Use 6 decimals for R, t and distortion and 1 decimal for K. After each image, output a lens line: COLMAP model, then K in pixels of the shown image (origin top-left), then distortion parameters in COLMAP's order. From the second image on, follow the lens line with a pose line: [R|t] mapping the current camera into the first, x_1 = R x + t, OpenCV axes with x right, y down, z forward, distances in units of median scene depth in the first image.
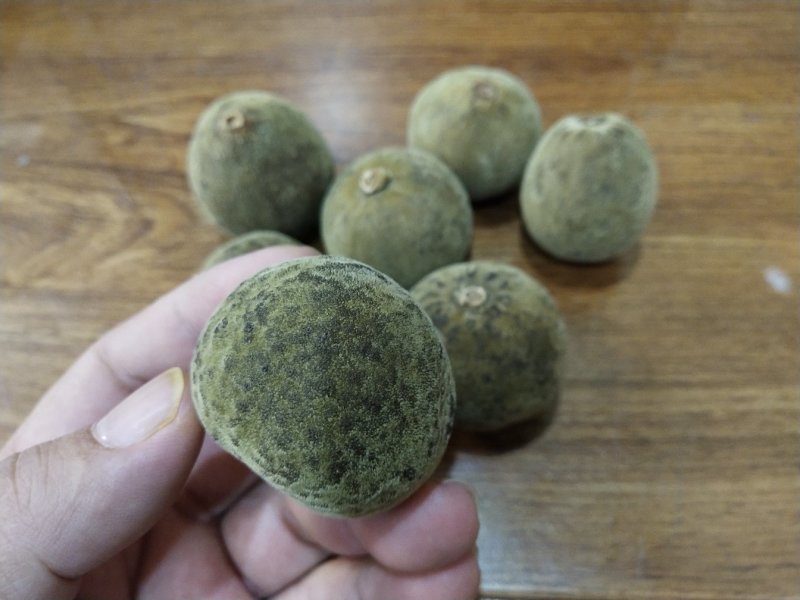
lens RADIAL K [[651.2, 0, 400.6], [0, 651.2, 299.9], [0, 0, 1]] dist [-0.003955, -0.008771]
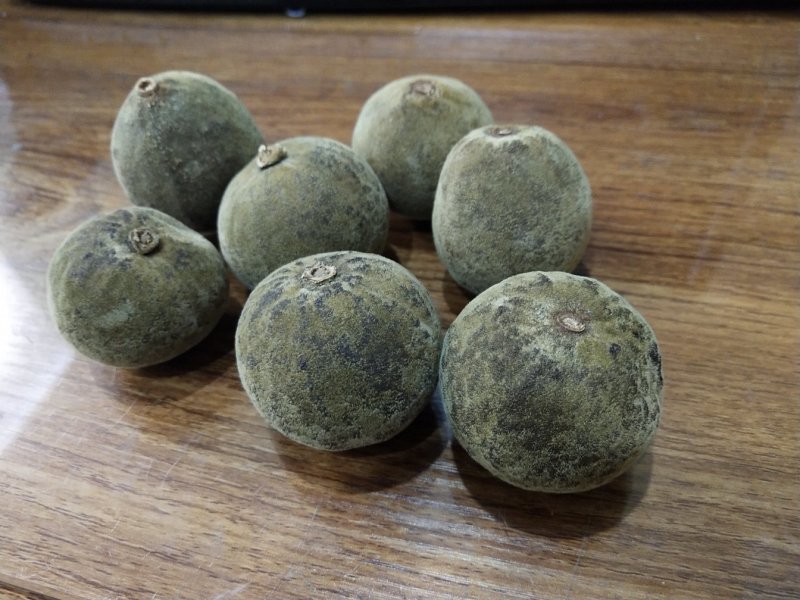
lens RADIAL K [[651.2, 0, 400.2], [0, 651.2, 300.2], [0, 0, 1]] dist [-0.003955, -0.008771]
pose [[0.971642, 0.129964, -0.197537, 0.325893], [-0.166589, 0.969120, -0.181809, 0.140303], [0.167808, 0.209561, 0.963288, 0.185979]]
